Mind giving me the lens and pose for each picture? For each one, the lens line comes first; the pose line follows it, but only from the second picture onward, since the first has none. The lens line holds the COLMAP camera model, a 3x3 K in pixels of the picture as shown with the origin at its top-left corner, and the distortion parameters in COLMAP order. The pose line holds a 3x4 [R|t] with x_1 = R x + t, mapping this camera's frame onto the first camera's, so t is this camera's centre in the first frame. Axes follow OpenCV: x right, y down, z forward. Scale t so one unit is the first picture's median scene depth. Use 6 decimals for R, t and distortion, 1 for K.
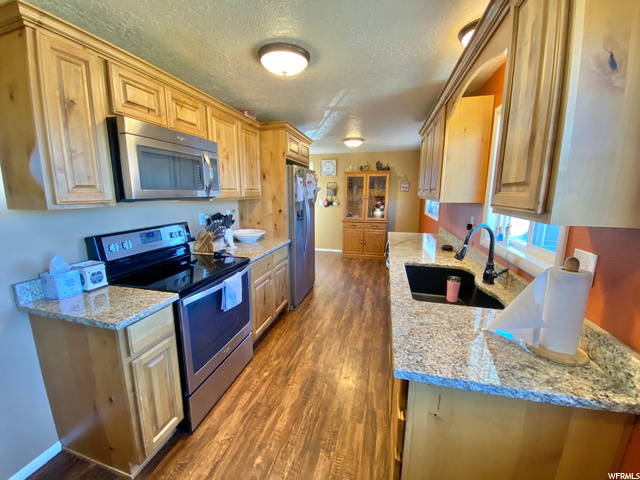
lens RADIAL K [[257.9, 0, 317.5], [0, 257.9, 237.2], [0, 0, 1]] dist [0.034687, -0.027647]
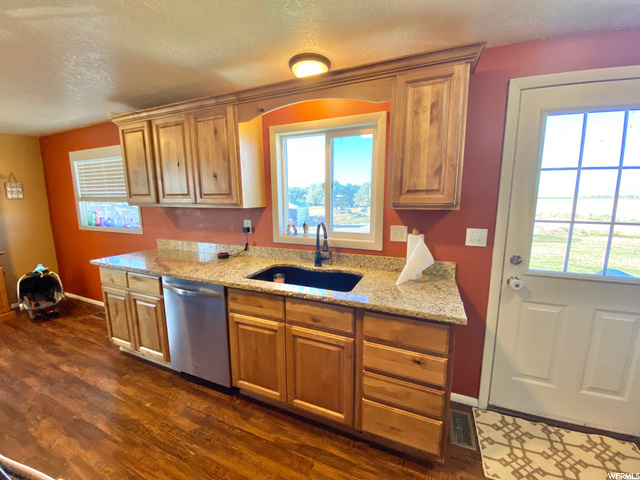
lens RADIAL K [[257.9, 0, 317.5], [0, 257.9, 237.2], [0, 0, 1]] dist [0.034687, -0.027647]
pose [[0.145048, -0.156273, 0.977006, -0.362245], [0.180321, 0.975086, 0.129195, -0.081751], [-0.972854, 0.157435, 0.169613, 0.475248]]
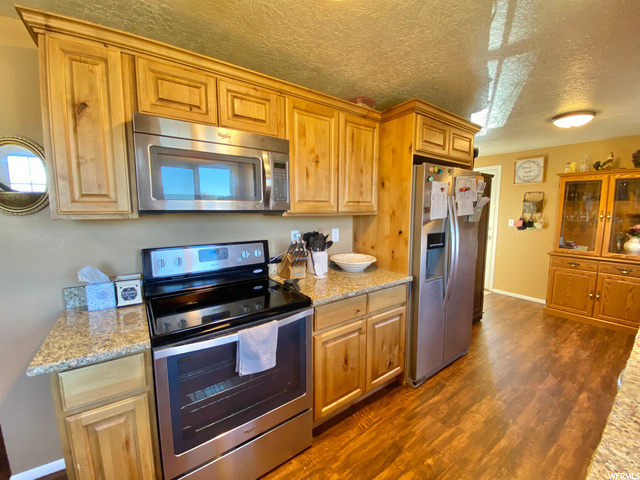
lens RADIAL K [[257.9, 0, 317.5], [0, 257.9, 237.2], [0, 0, 1]] dist [0.034687, -0.027647]
pose [[0.767422, 0.064141, -0.637926, 0.145194], [-0.108535, 0.993620, -0.030662, -0.052370], [0.631889, 0.092769, 0.769487, 0.394594]]
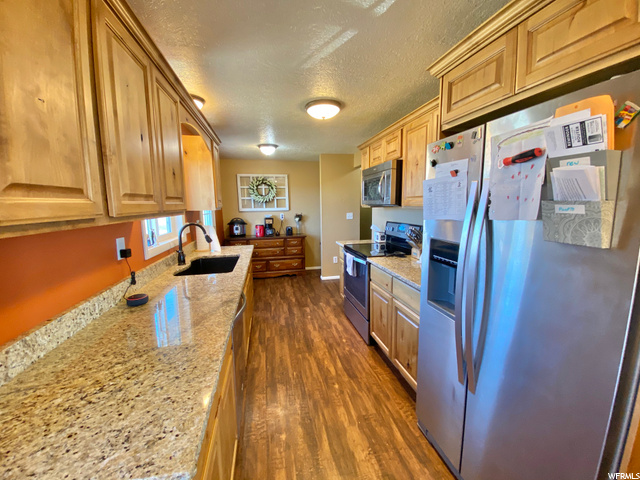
lens RADIAL K [[257.9, 0, 317.5], [0, 257.9, 237.2], [0, 0, 1]] dist [0.034687, -0.027647]
pose [[-0.895656, 0.067530, -0.439591, 0.376305], [-0.067825, 0.956104, 0.285068, -0.270173], [0.439545, 0.285138, -0.851760, 1.569299]]
